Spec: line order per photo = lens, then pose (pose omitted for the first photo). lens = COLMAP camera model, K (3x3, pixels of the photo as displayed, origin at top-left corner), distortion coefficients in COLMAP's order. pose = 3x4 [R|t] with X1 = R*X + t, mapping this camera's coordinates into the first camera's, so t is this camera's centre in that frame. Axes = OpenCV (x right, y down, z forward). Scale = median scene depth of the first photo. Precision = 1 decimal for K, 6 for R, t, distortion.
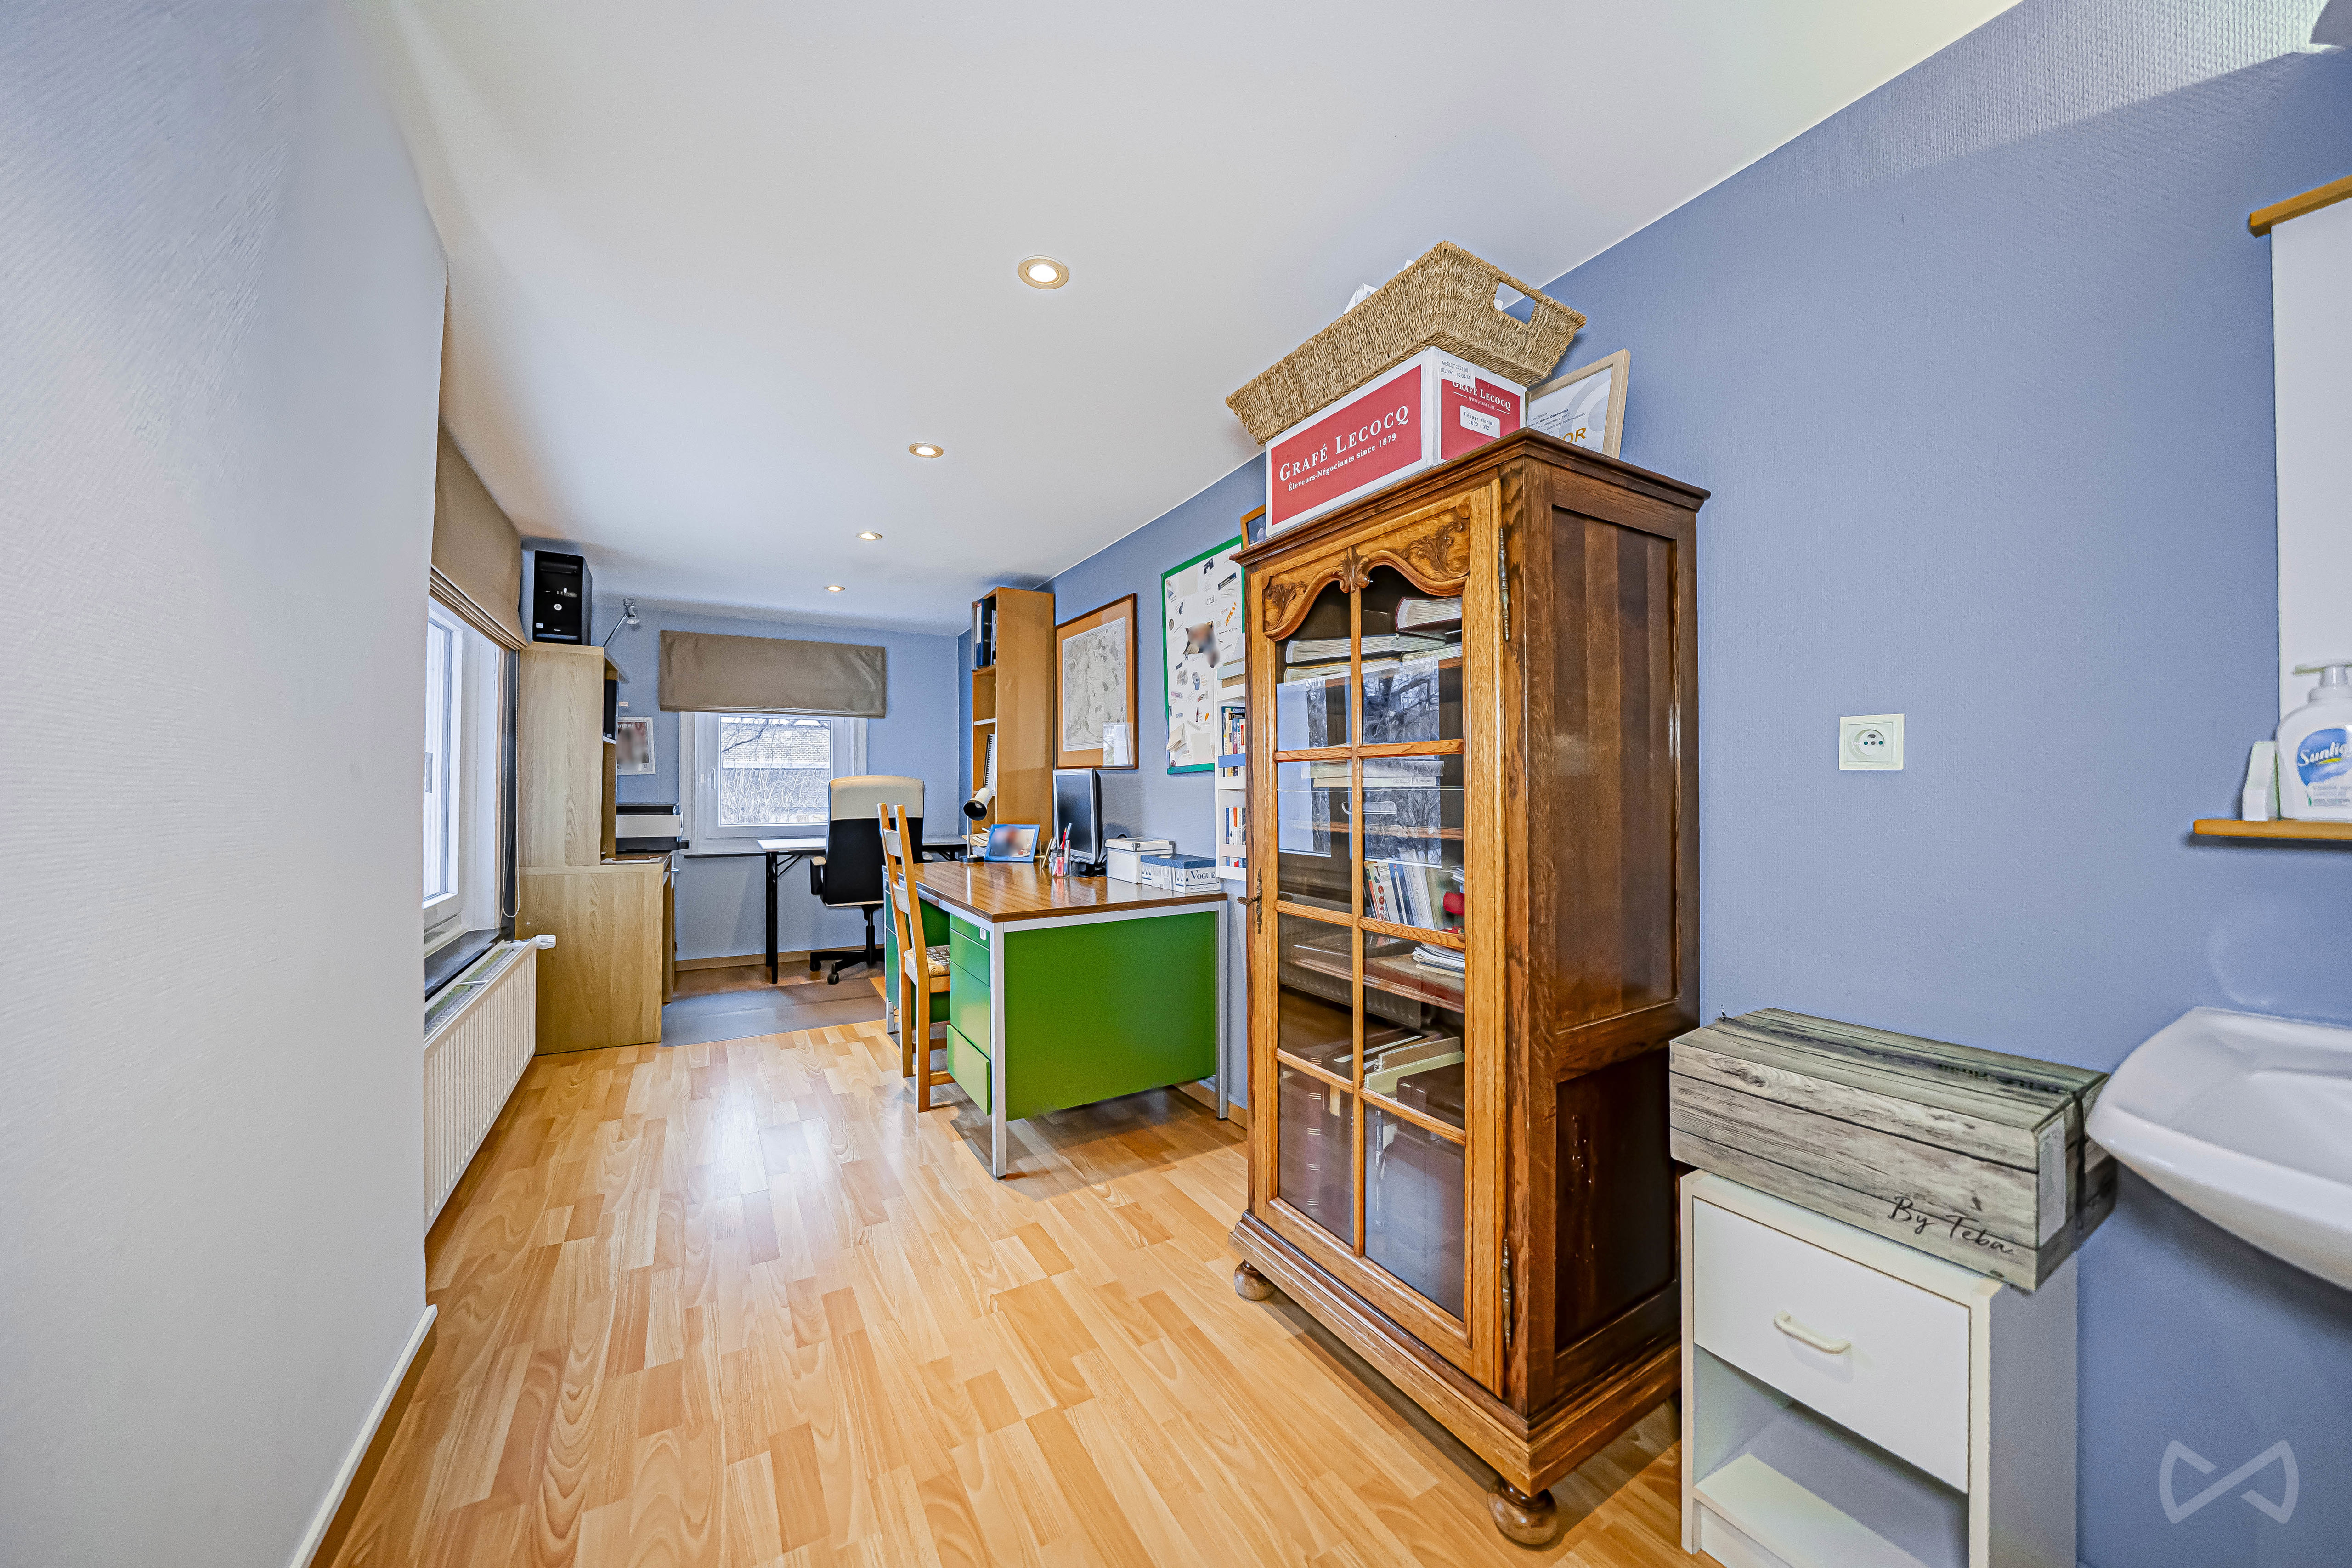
lens RADIAL K [[823.4, 0, 1180.8], [0, 823.4, 777.4], [0, 0, 1]] dist [-0.020971, 0.001427]
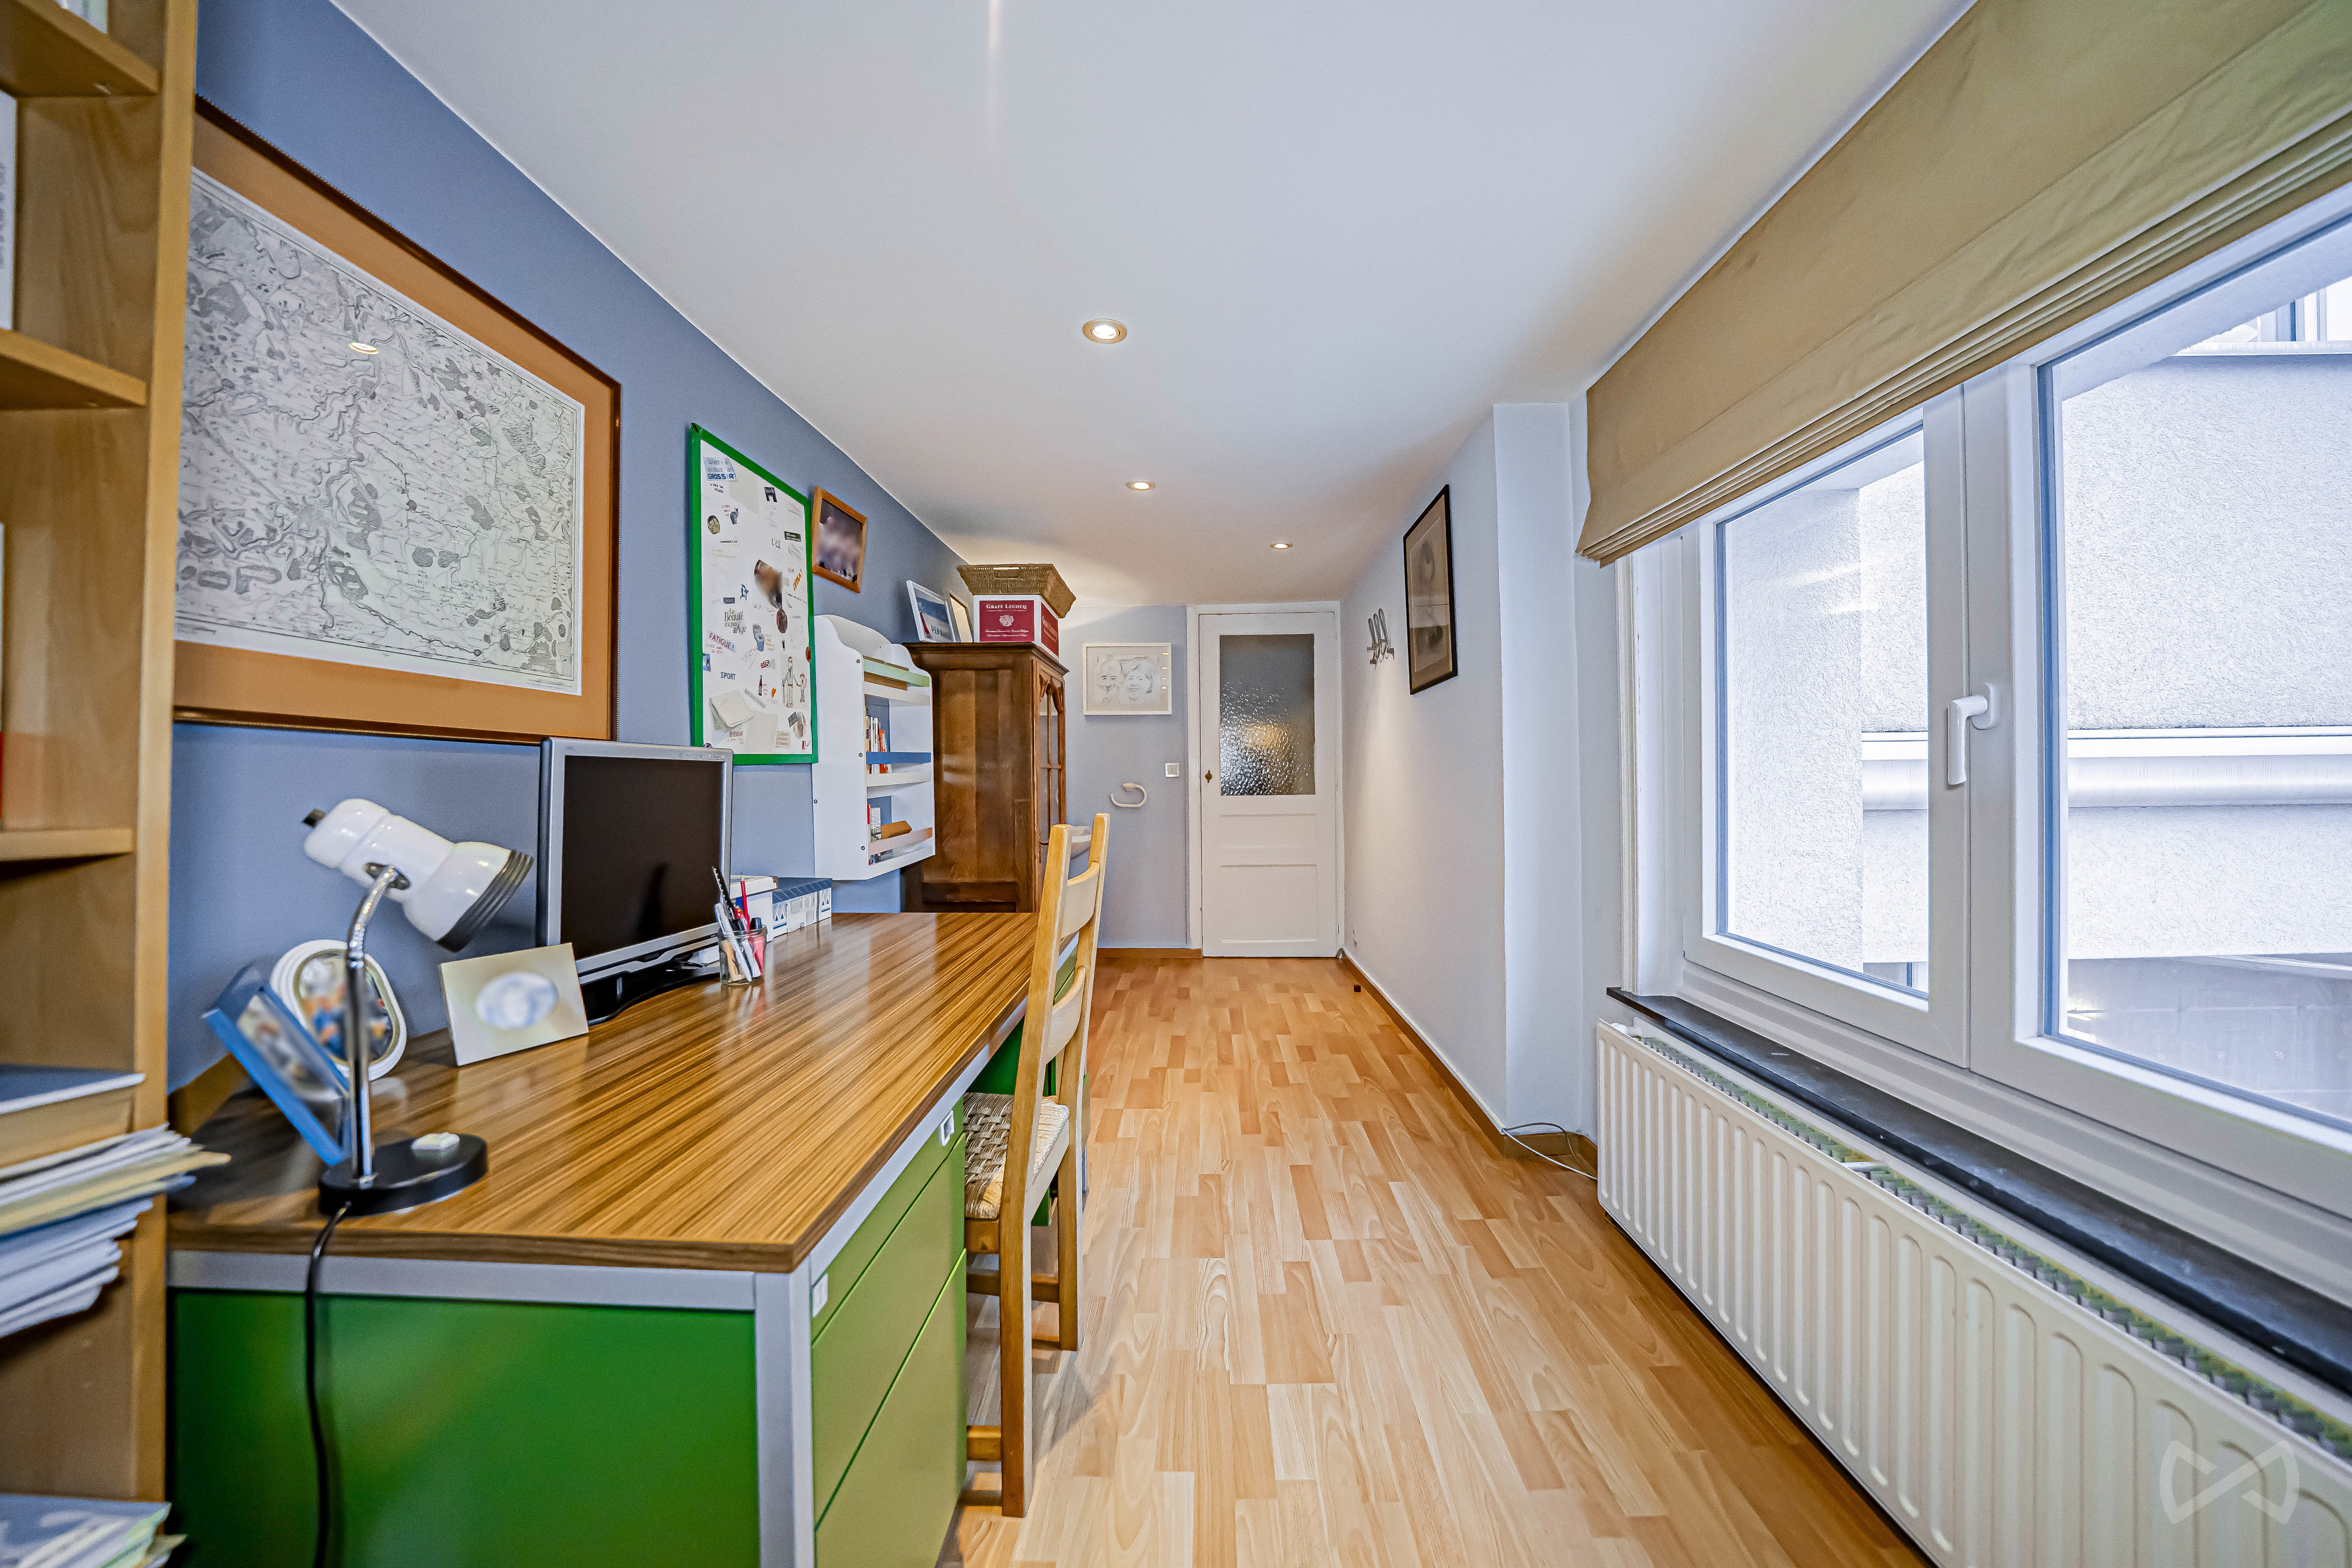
lens RADIAL K [[823.2, 0, 1170.3], [0, 823.2, 780.0], [0, 0, 1]] dist [-0.020971, 0.001427]
pose [[-0.840147, 0.007838, 0.542303, -1.074600], [0.003654, 0.999955, -0.008791, 0.022025], [-0.542347, -0.005404, -0.840137, 2.261194]]
